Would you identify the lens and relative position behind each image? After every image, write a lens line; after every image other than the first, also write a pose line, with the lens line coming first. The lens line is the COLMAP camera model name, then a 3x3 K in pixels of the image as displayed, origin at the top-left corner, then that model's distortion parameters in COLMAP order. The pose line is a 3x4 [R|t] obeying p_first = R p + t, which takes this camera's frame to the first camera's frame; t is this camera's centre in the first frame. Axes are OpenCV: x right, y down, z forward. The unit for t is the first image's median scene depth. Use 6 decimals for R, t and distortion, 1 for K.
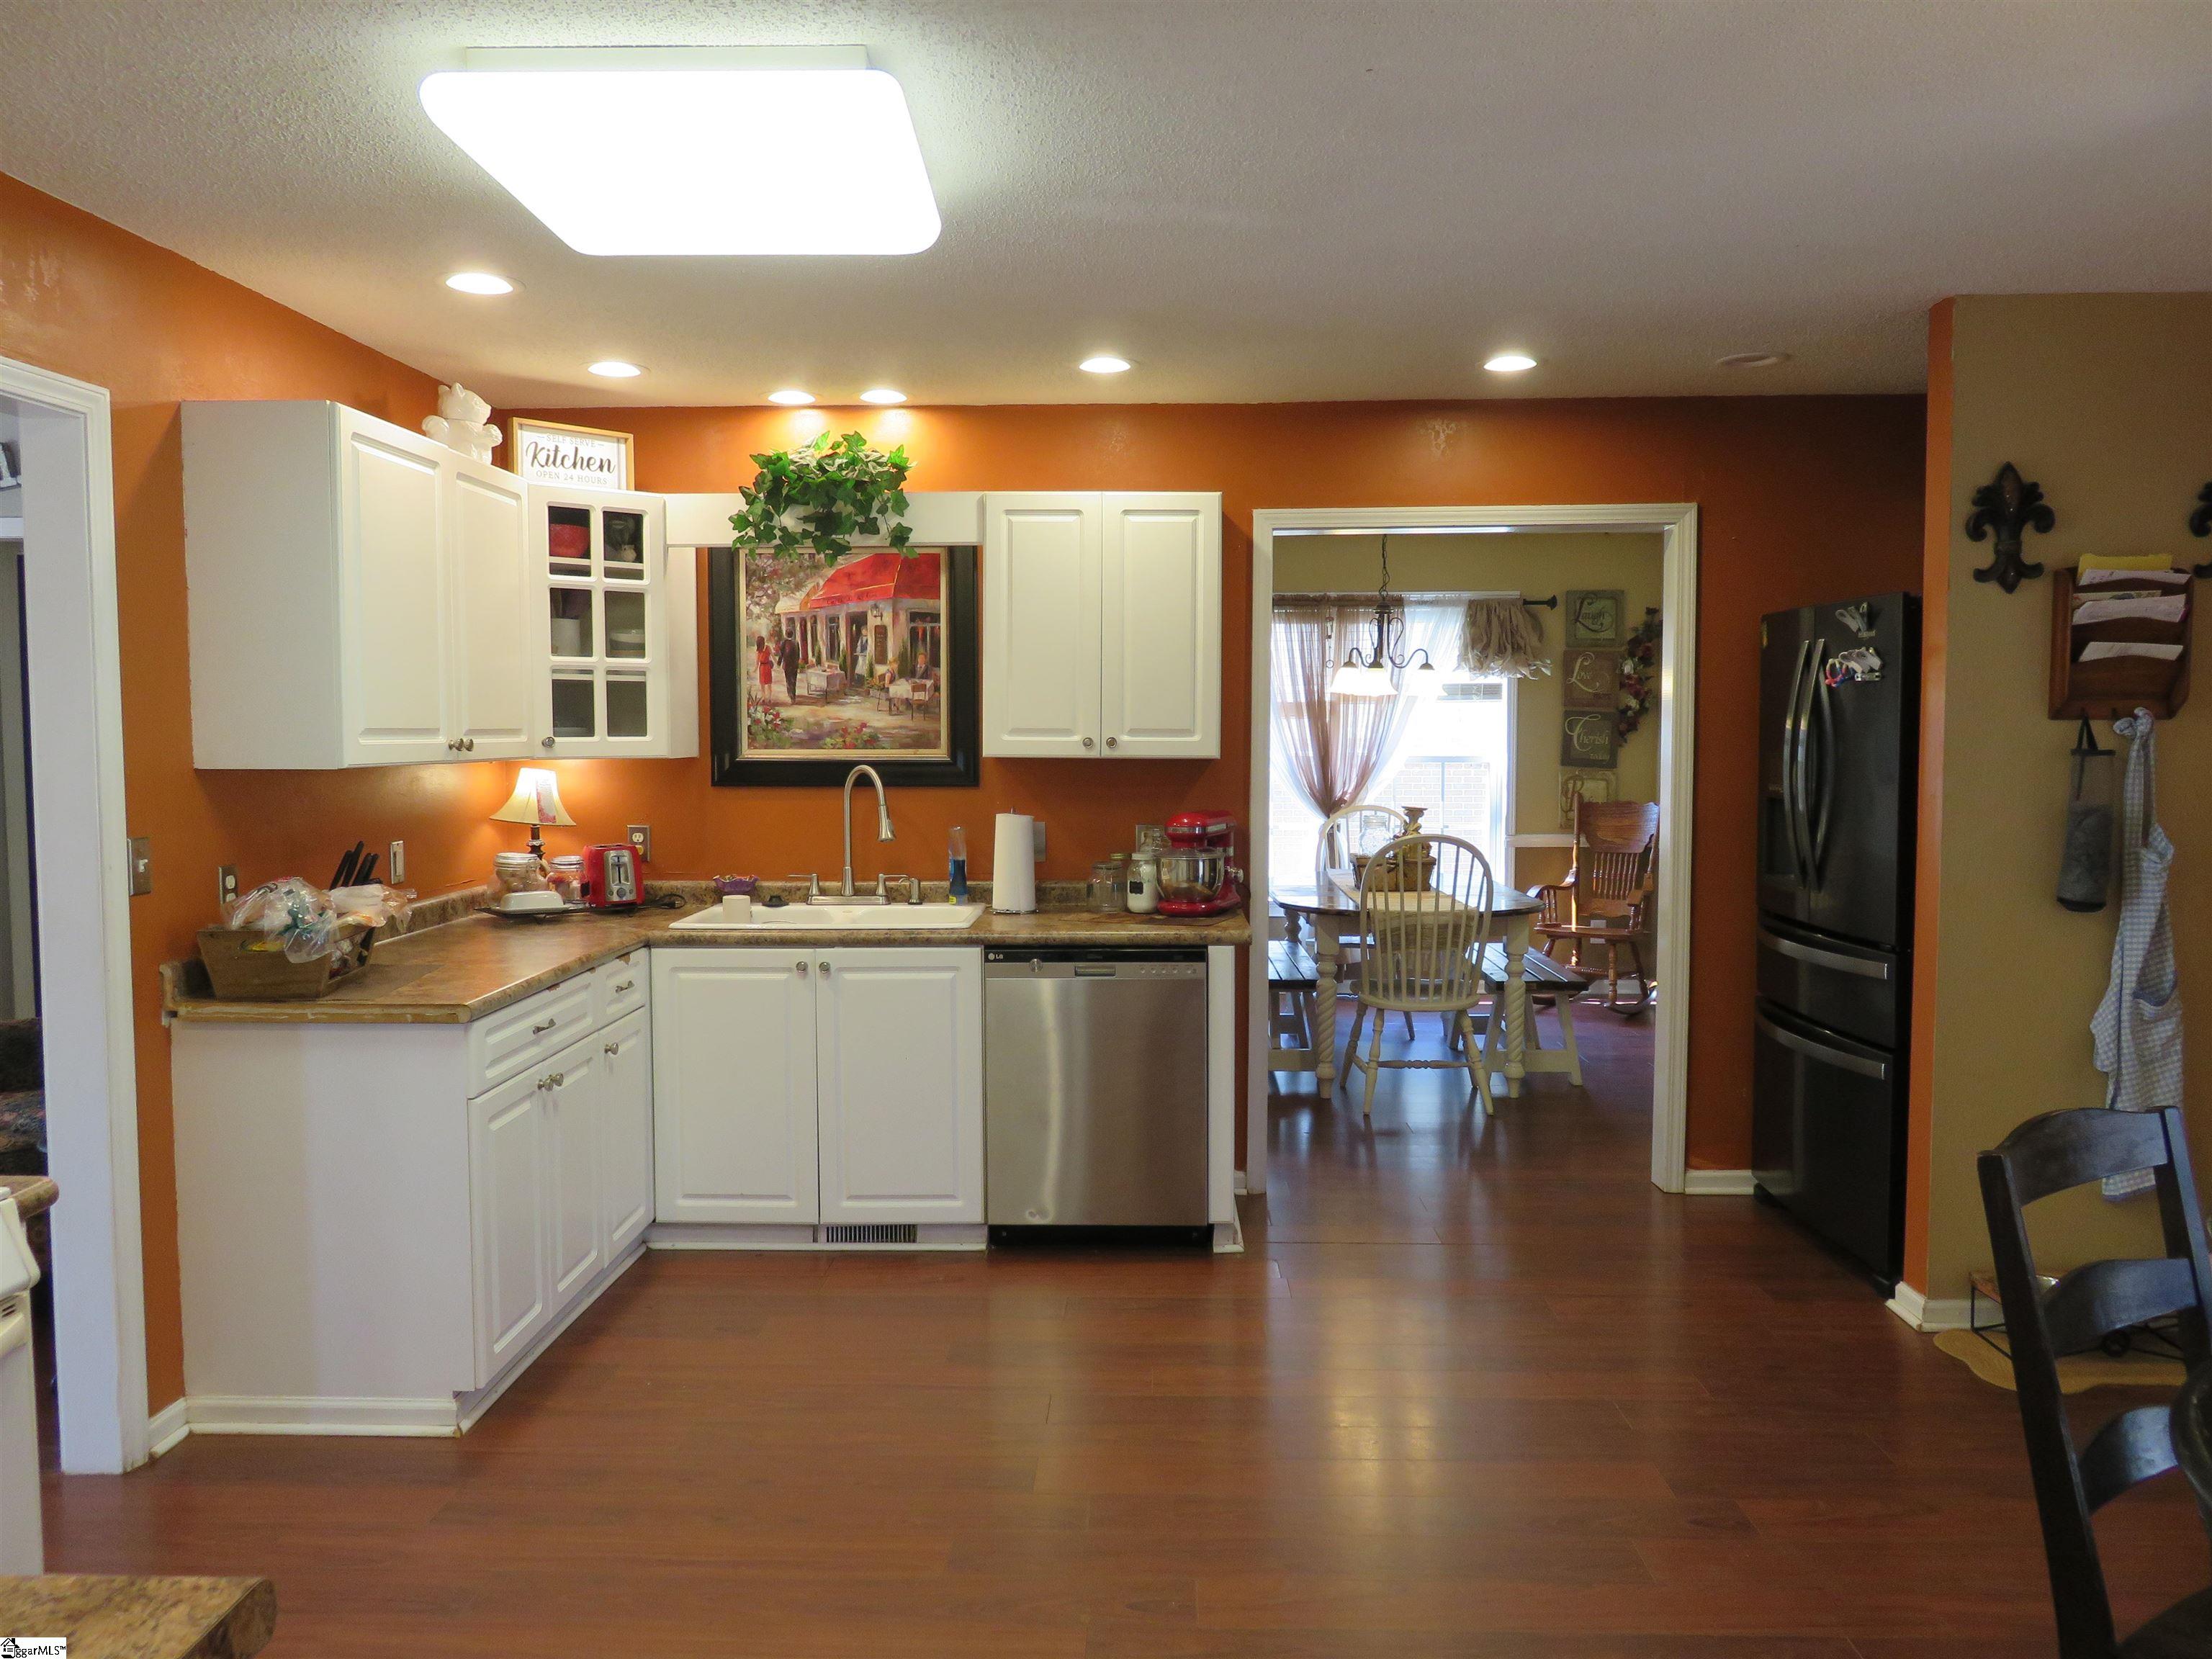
lens RADIAL K [[1657.4, 0, 1107.2], [0, 1657.4, 826.1], [0, 0, 1]] dist [-0.015370, 0.000452]
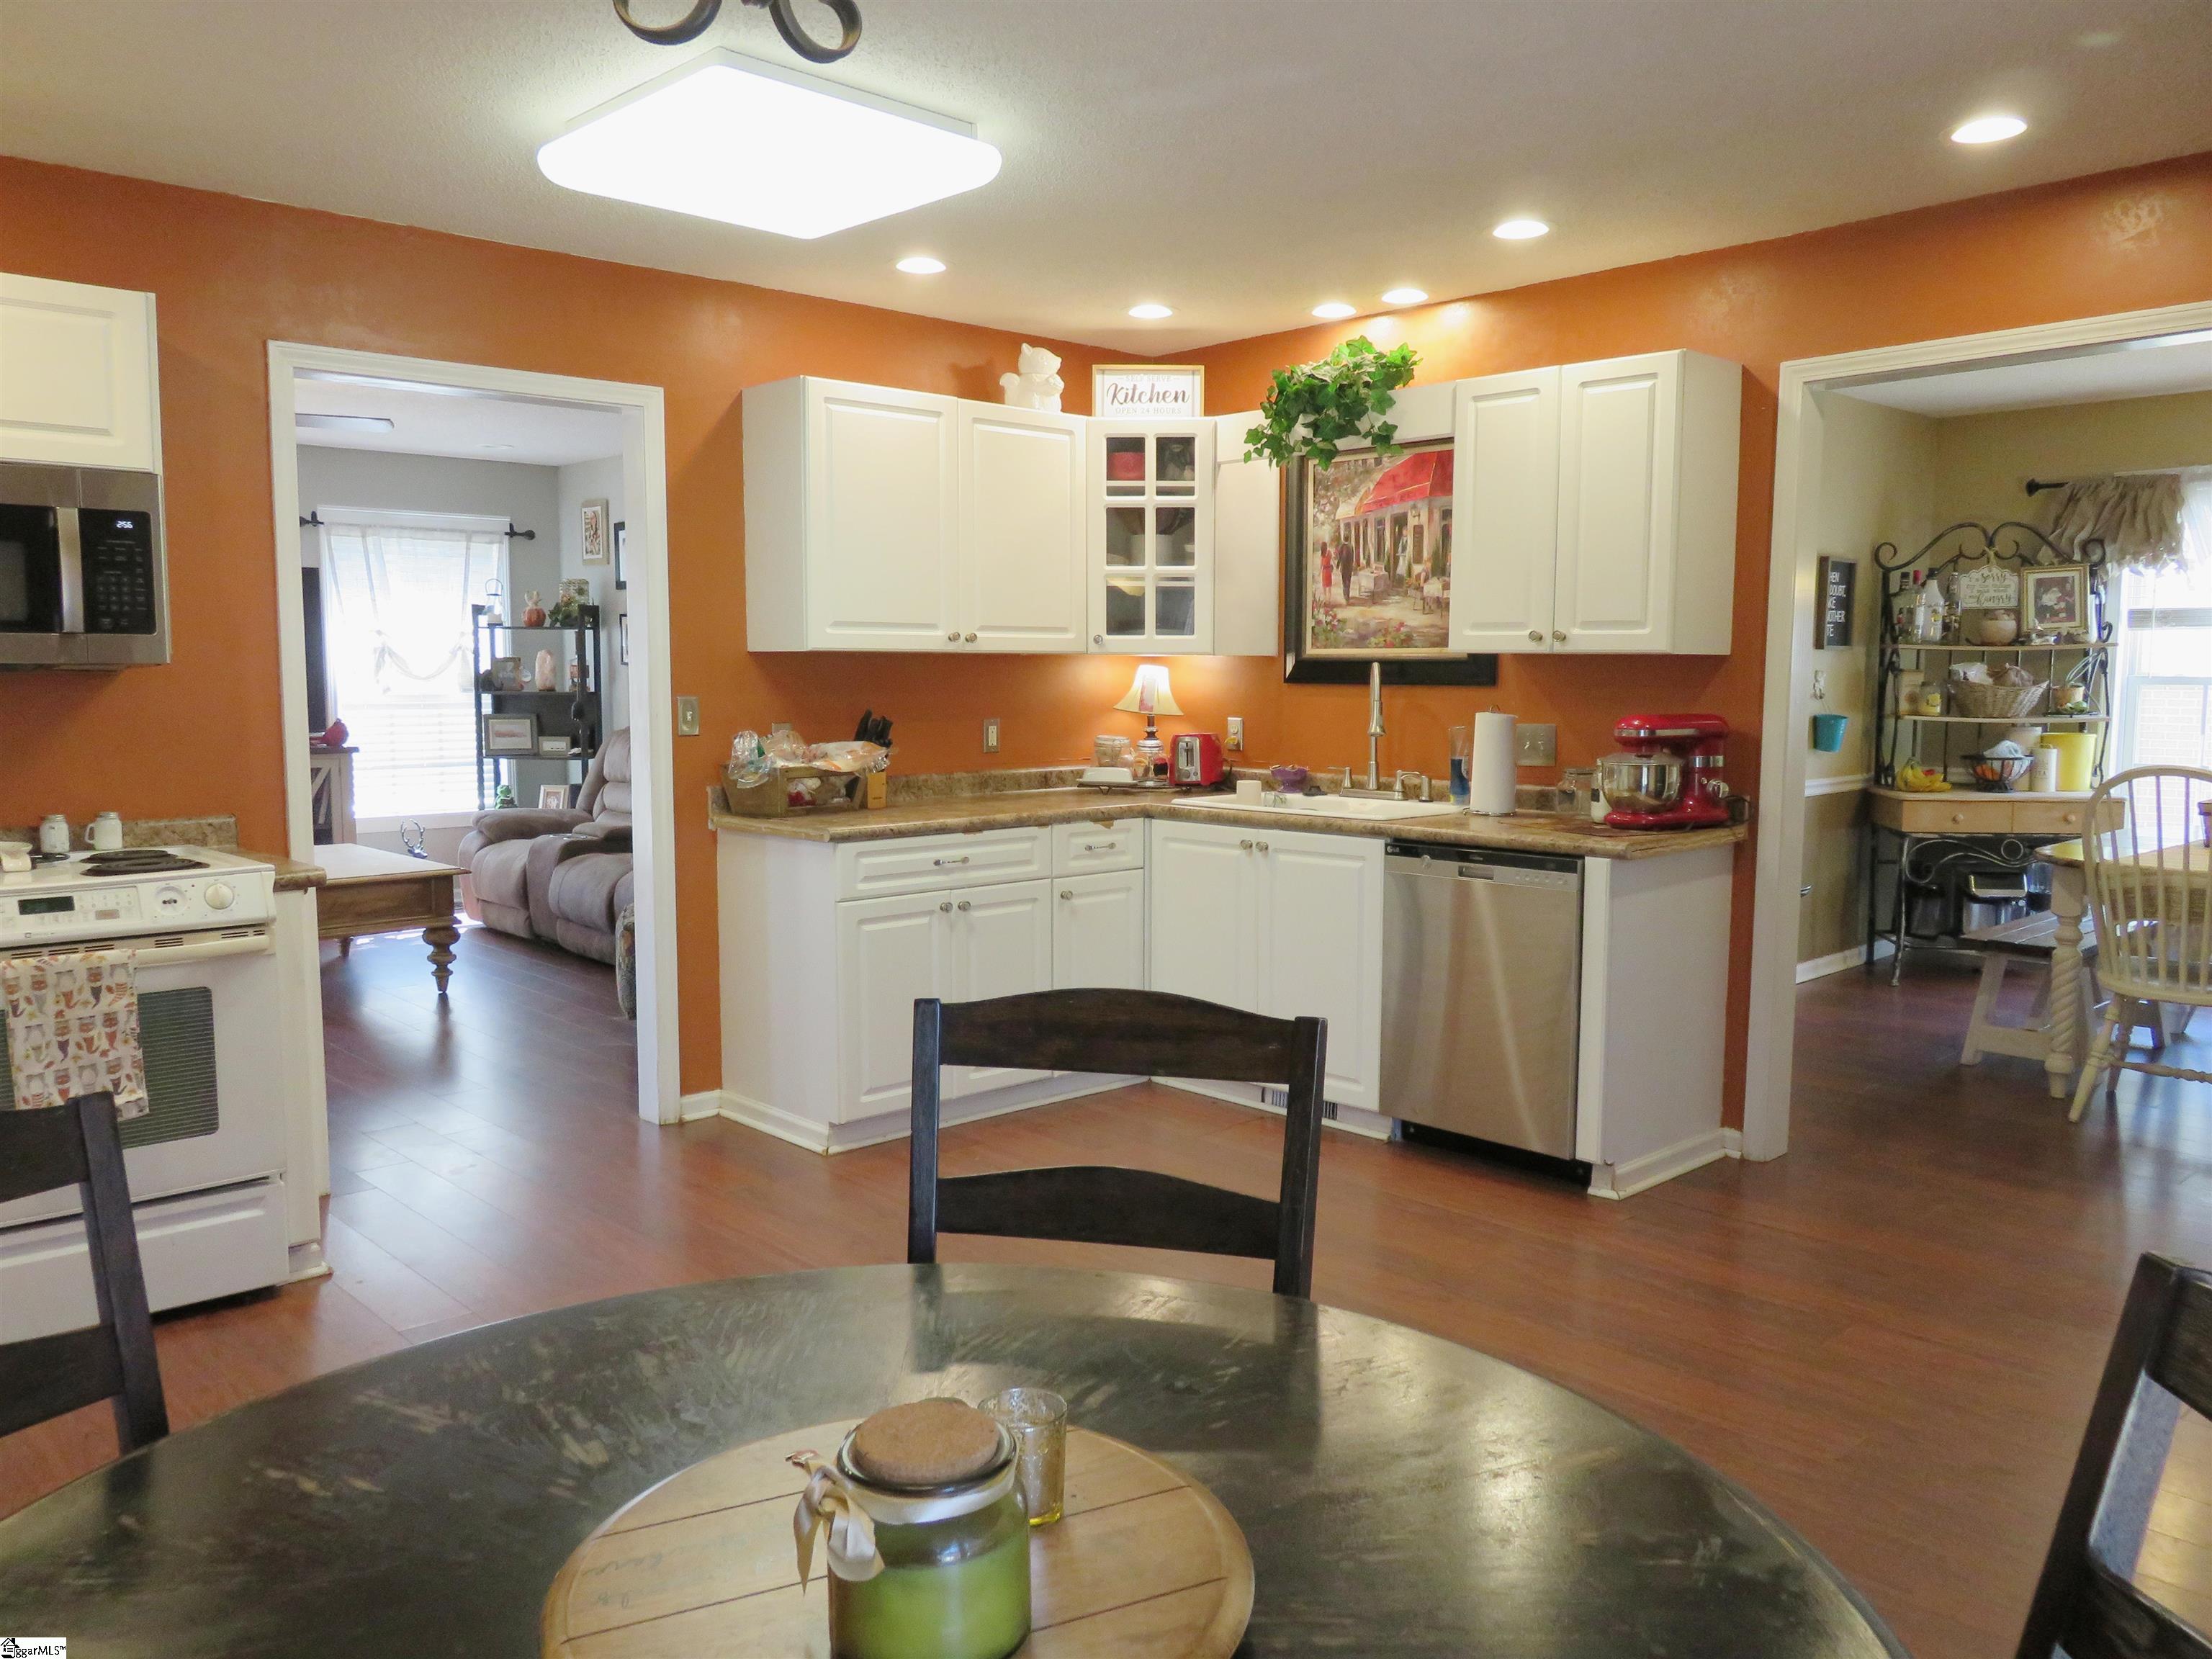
lens RADIAL K [[1657.4, 0, 1102.5], [0, 1657.4, 827.0], [0, 0, 1]] dist [-0.015370, 0.000452]
pose [[0.698548, 0.070848, -0.712047, 0.483043], [-0.045602, 0.997471, 0.054510, 0.017169], [0.714108, -0.005607, 0.700013, 0.160706]]
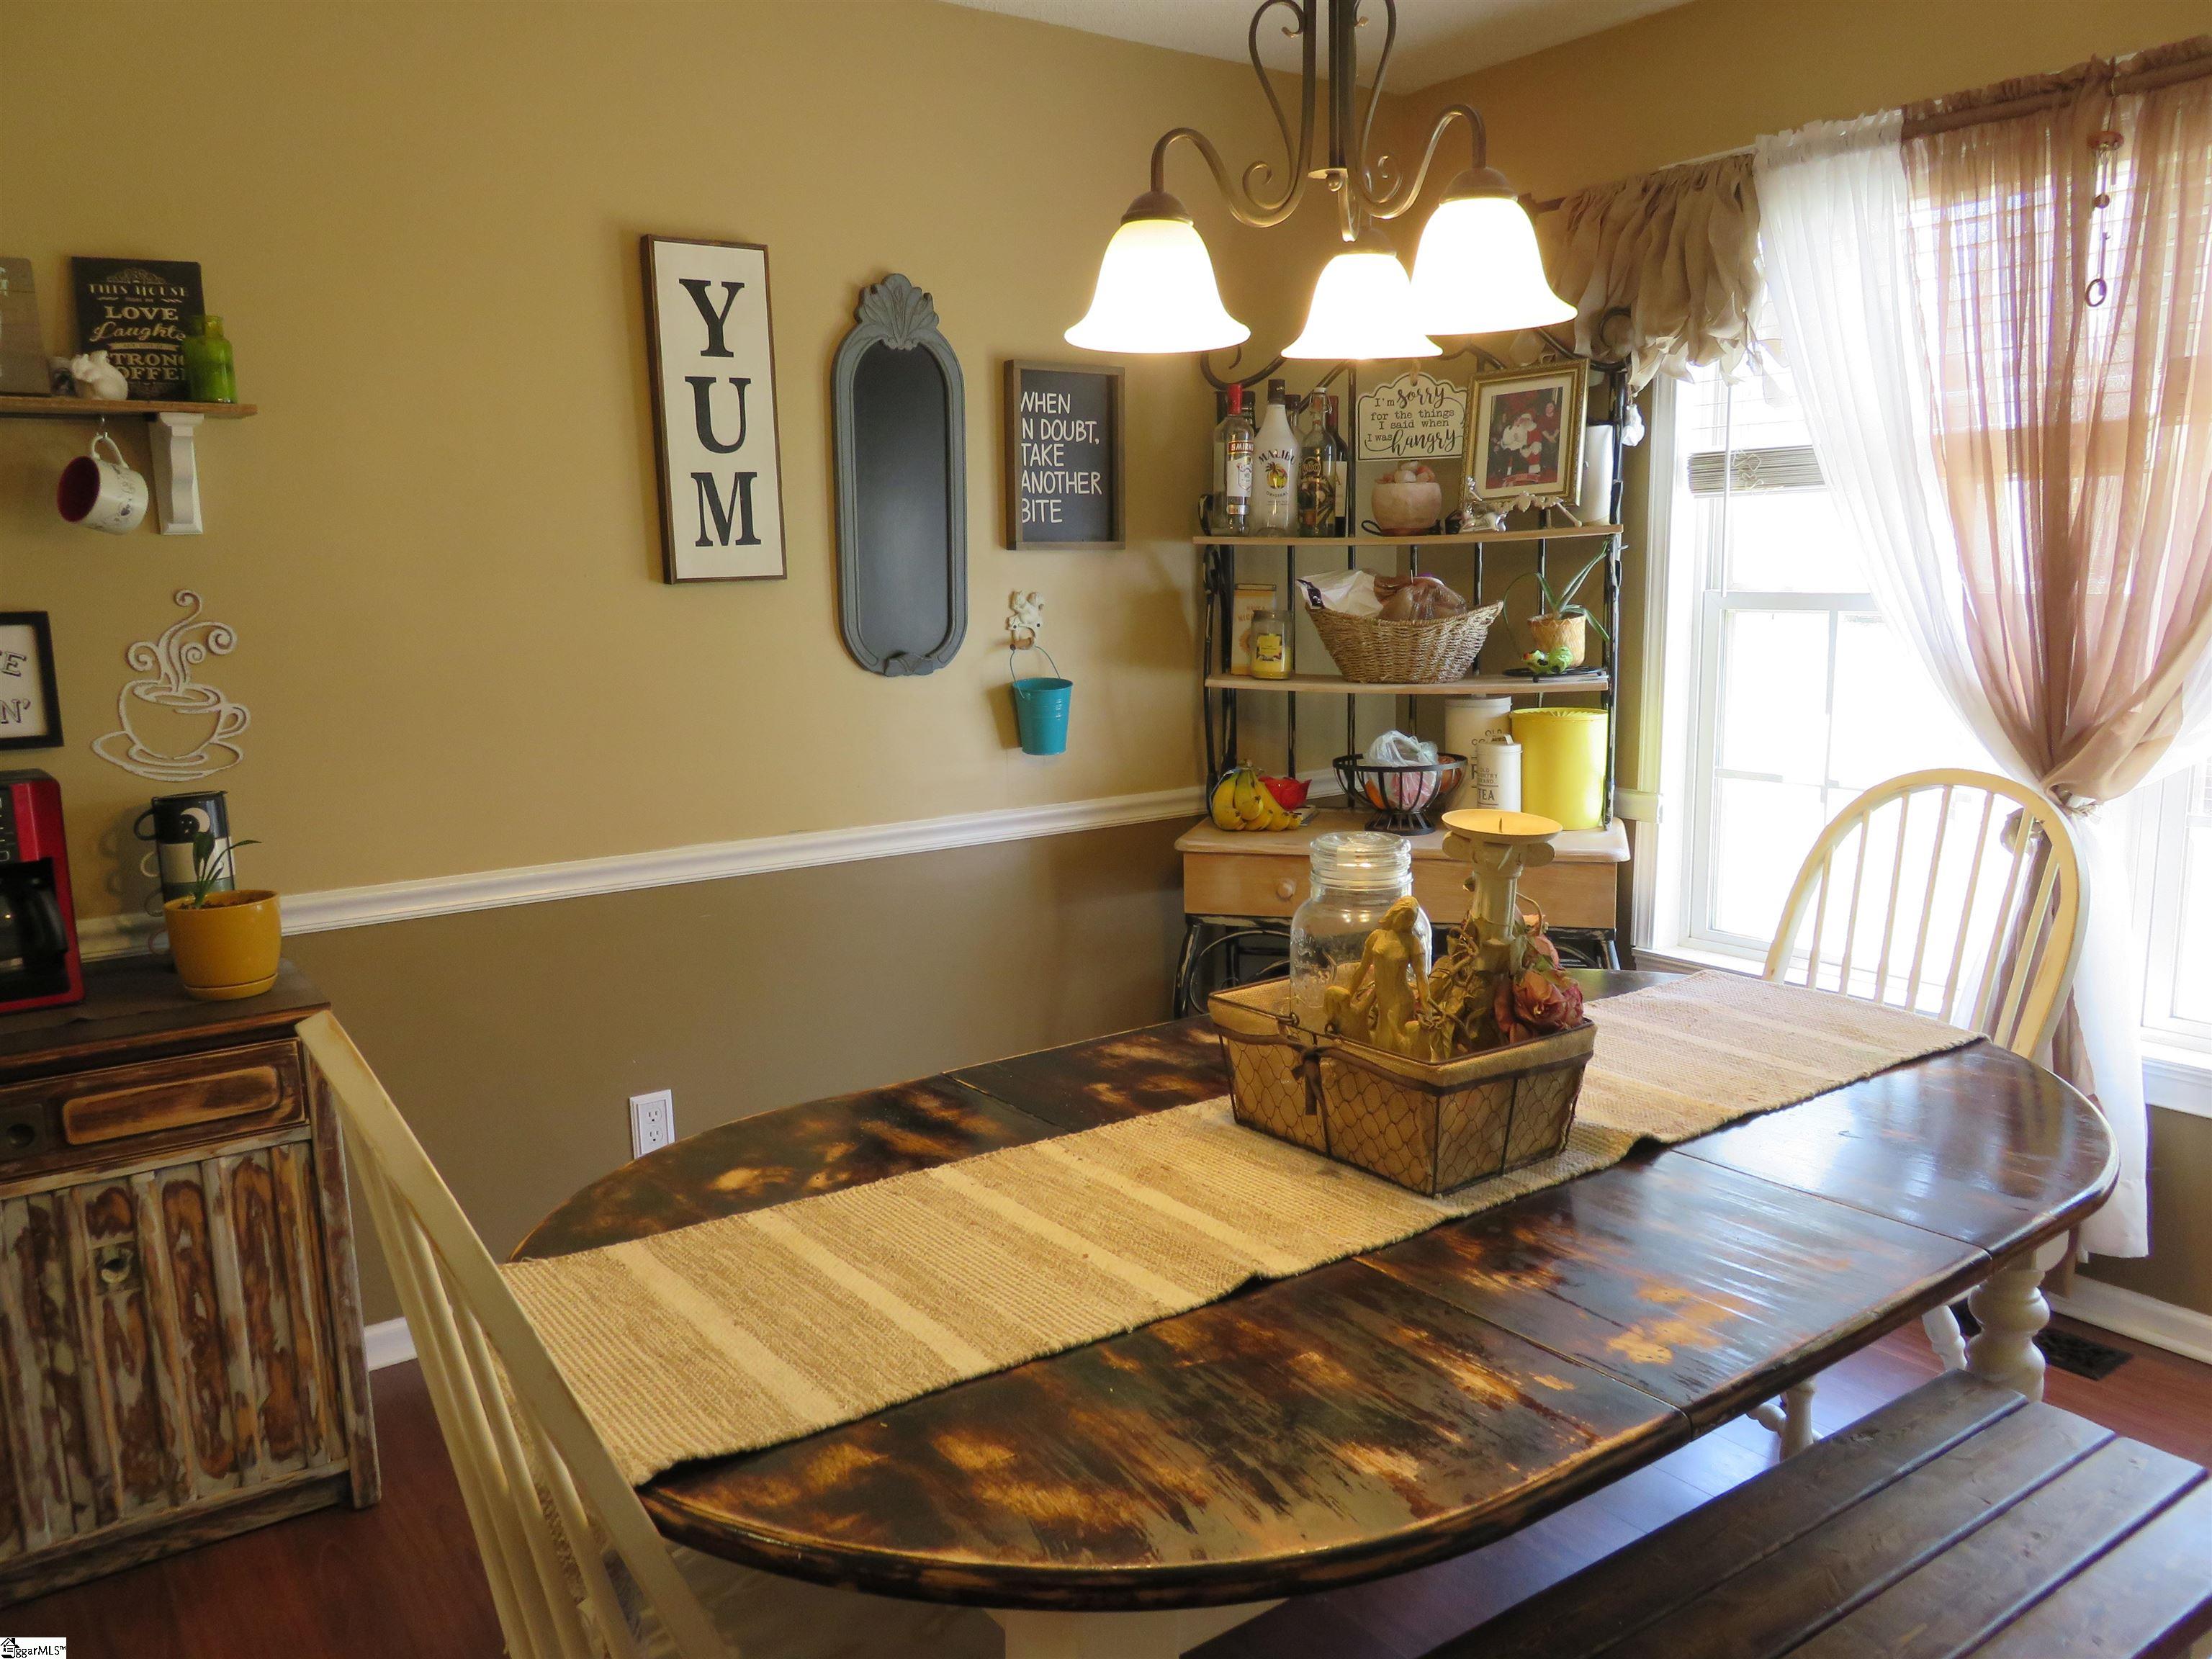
lens RADIAL K [[1657.4, 0, 1107.6], [0, 1657.4, 833.0], [0, 0, 1]] dist [-0.015370, 0.000452]
pose [[0.585634, 0.127372, -0.800506, 0.498896], [-0.035391, 0.990653, 0.131735, -0.031690], [0.809803, -0.048818, 0.584668, 0.818450]]
